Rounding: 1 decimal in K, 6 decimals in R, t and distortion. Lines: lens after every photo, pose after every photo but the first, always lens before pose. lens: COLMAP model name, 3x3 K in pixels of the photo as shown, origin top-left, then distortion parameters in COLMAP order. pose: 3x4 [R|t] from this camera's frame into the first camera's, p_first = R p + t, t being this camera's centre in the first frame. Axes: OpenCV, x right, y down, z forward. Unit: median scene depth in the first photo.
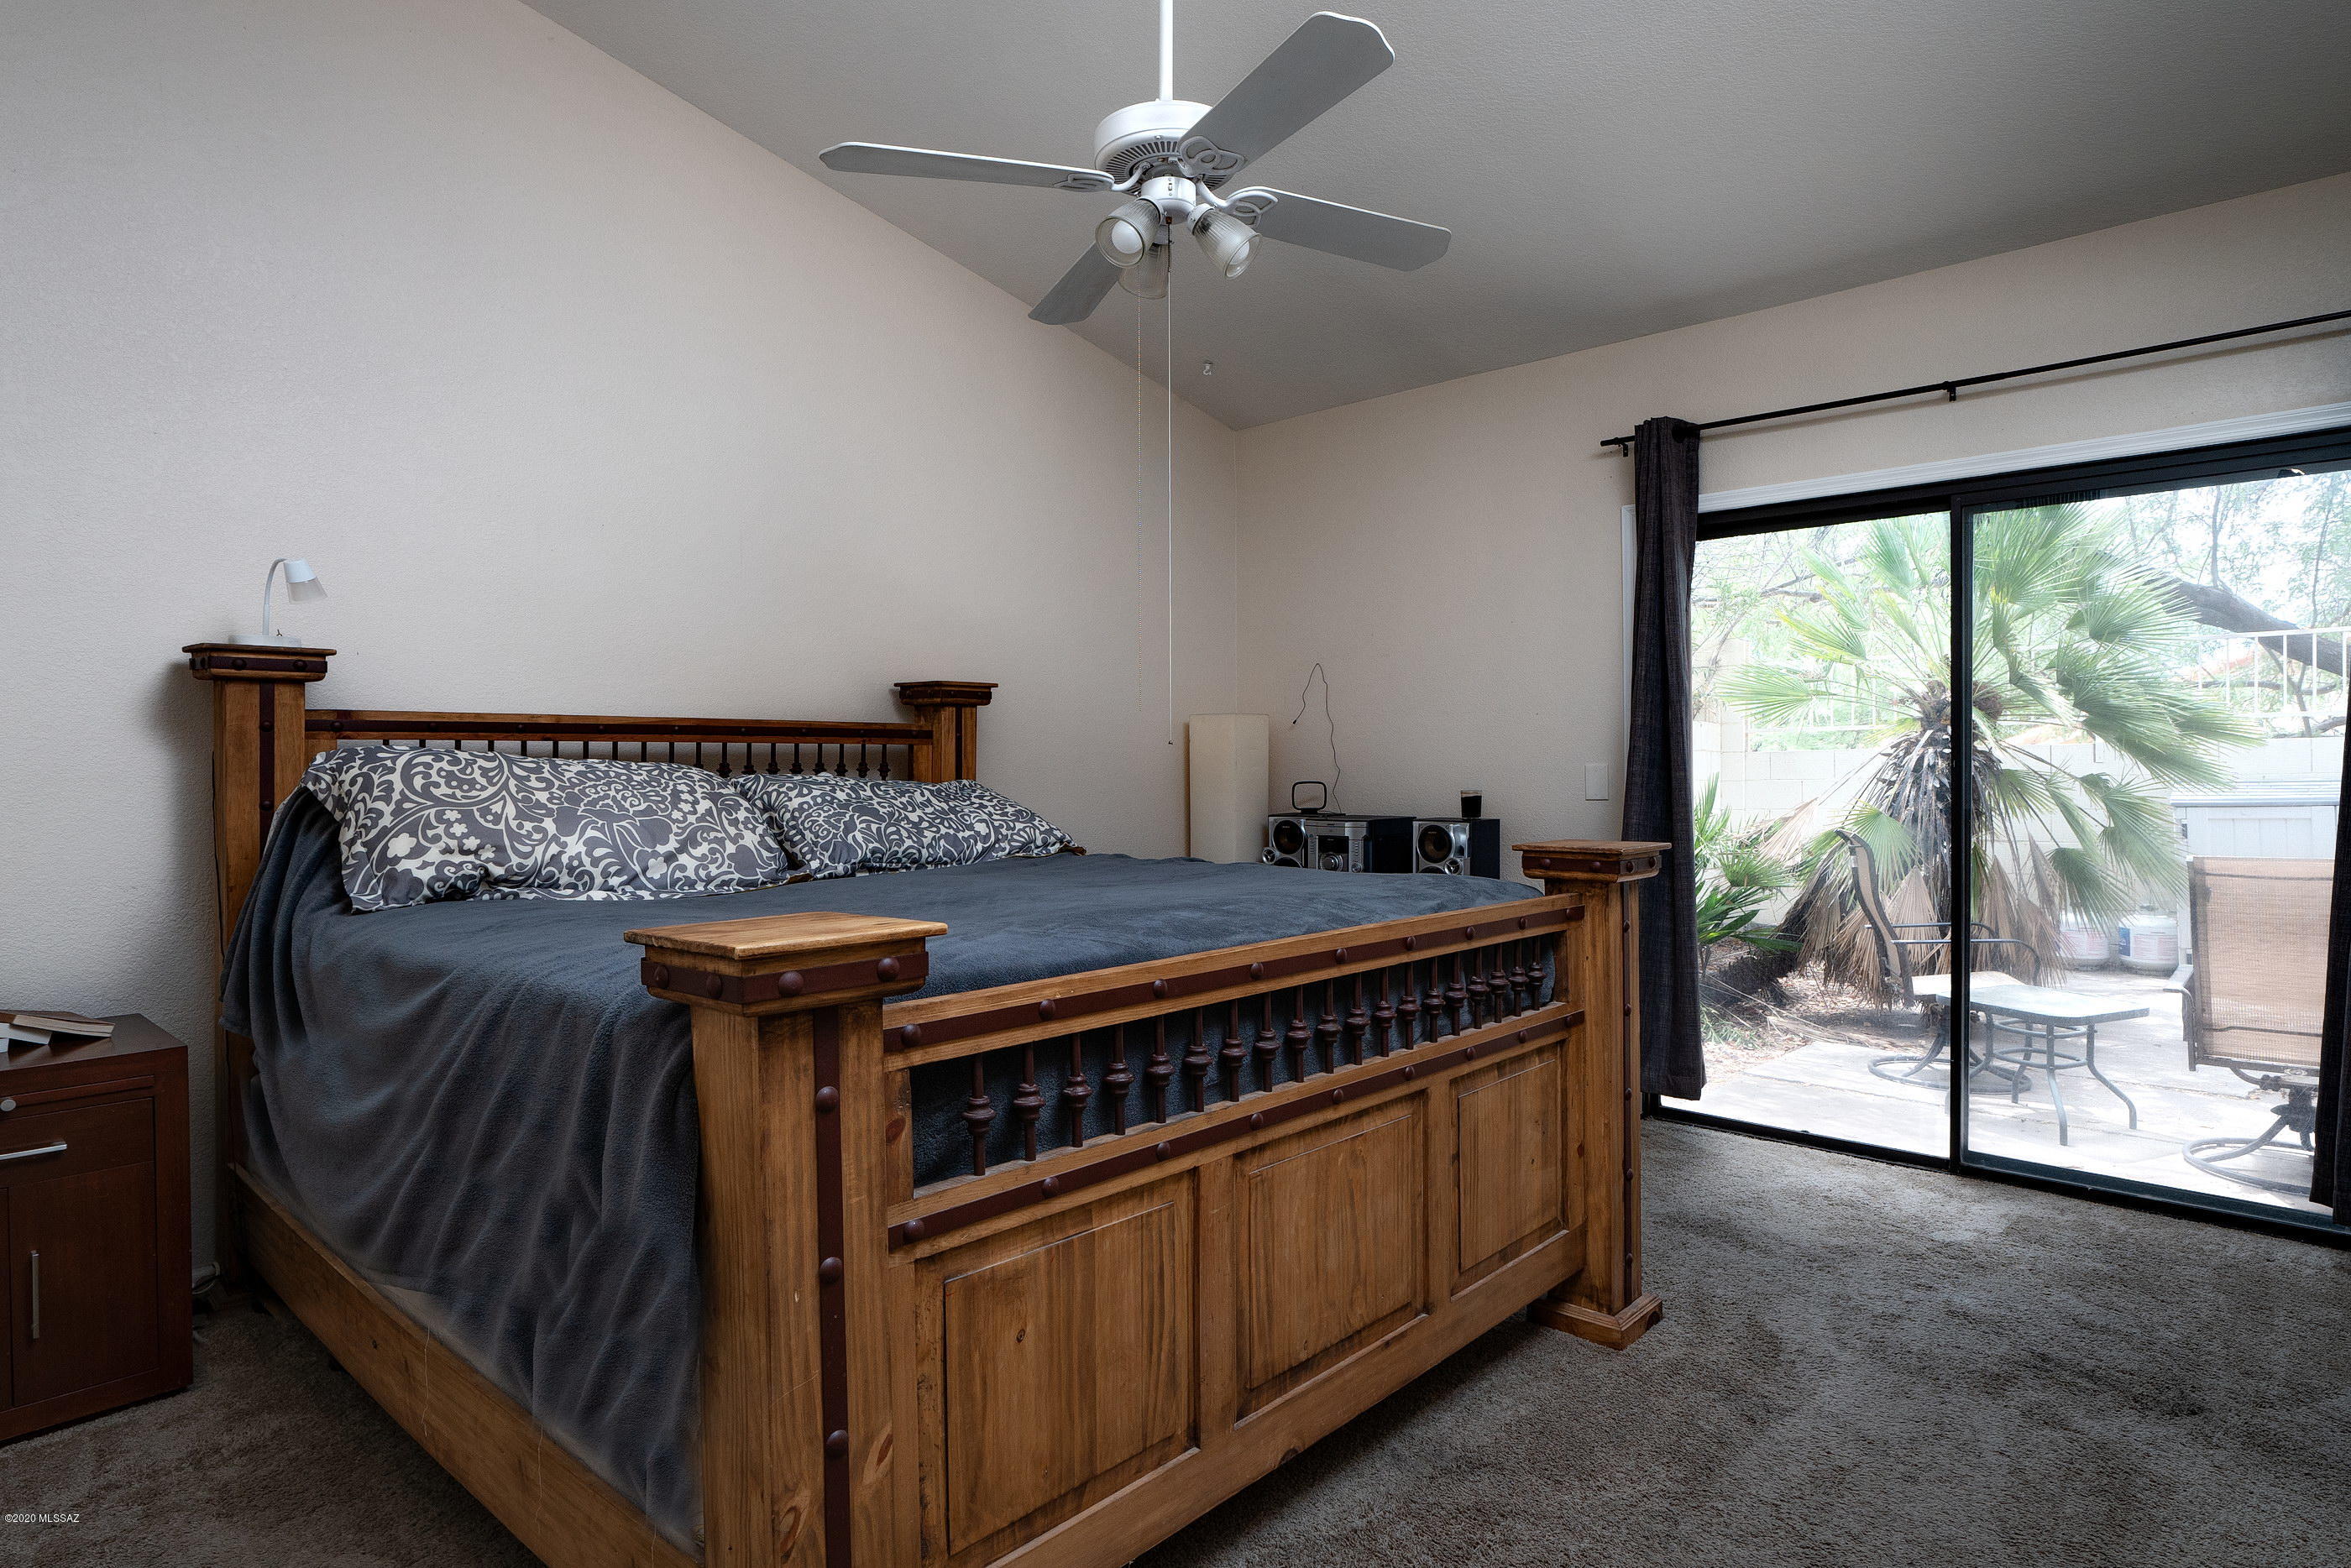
lens RADIAL K [[1239.5, 0, 1175.5], [0, 1239.5, 784.0], [0, 0, 1]] dist [-0.000747, -0.000471]
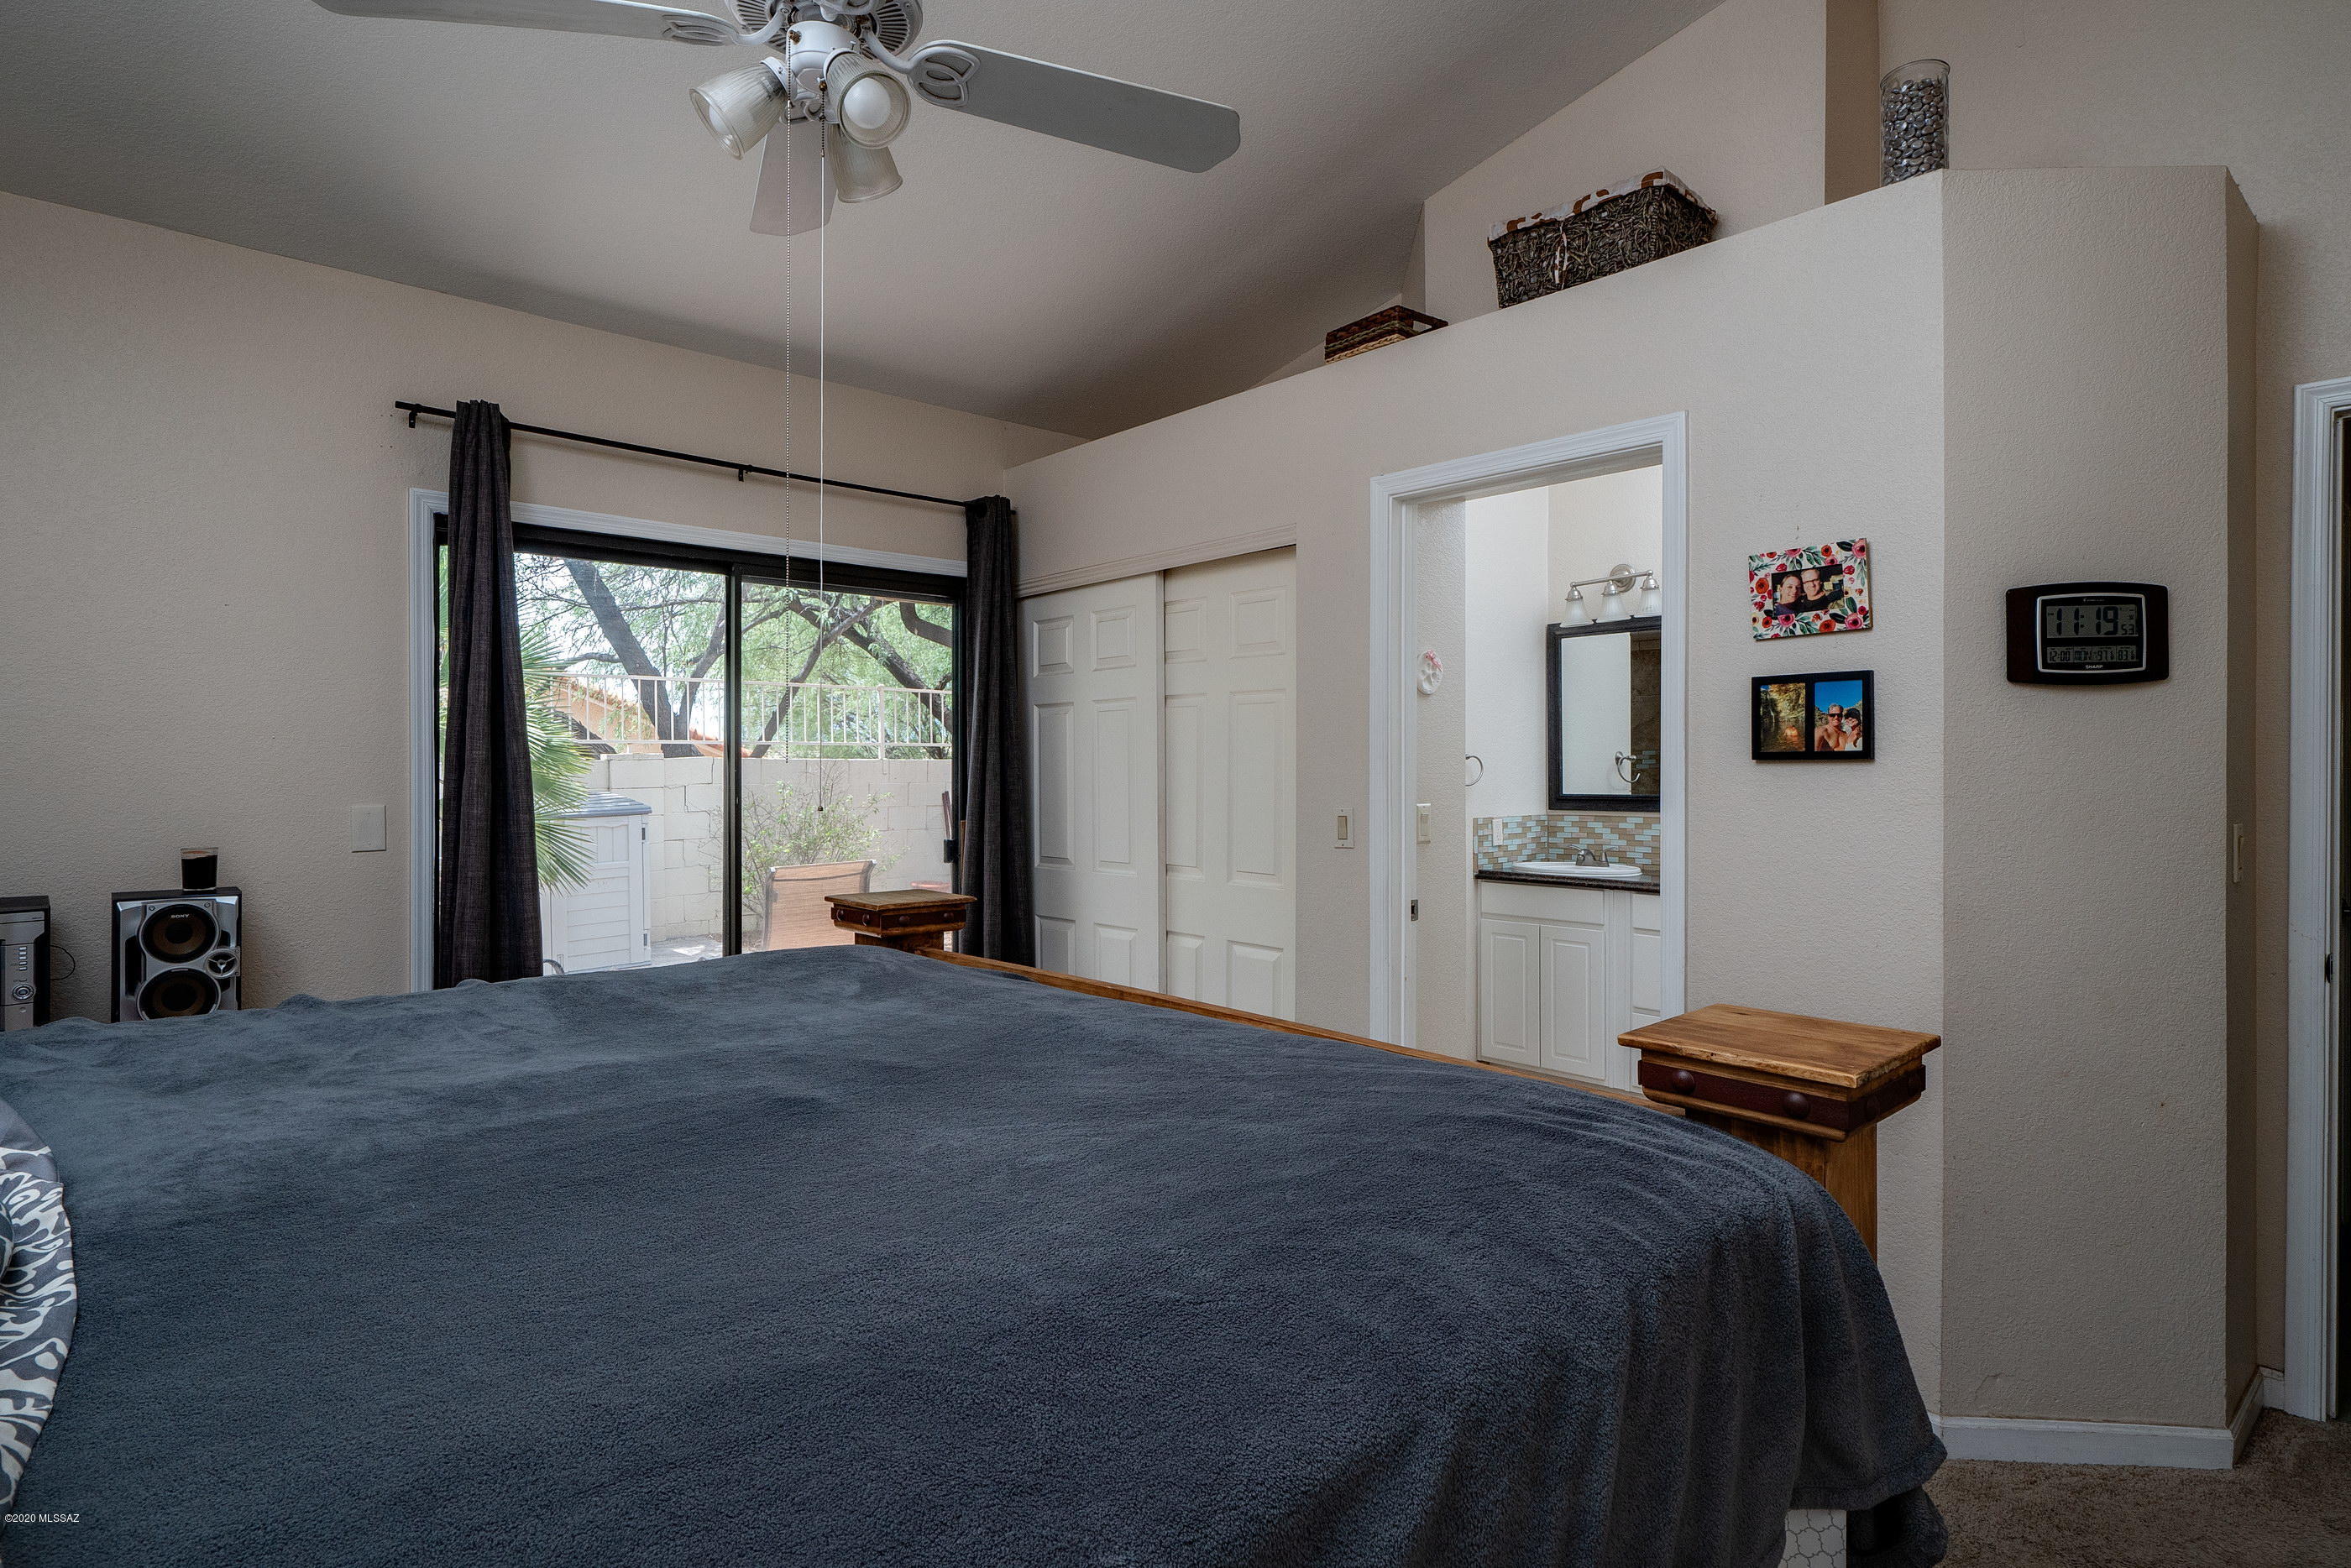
lens RADIAL K [[1239.5, 0, 1175.5], [0, 1239.5, 784.0], [0, 0, 1]] dist [-0.000747, -0.000471]
pose [[0.102423, -0.005185, 0.994727, -0.415806], [0.013325, 0.999904, 0.003840, -0.028053], [-0.994652, 0.012861, 0.102482, 0.445030]]
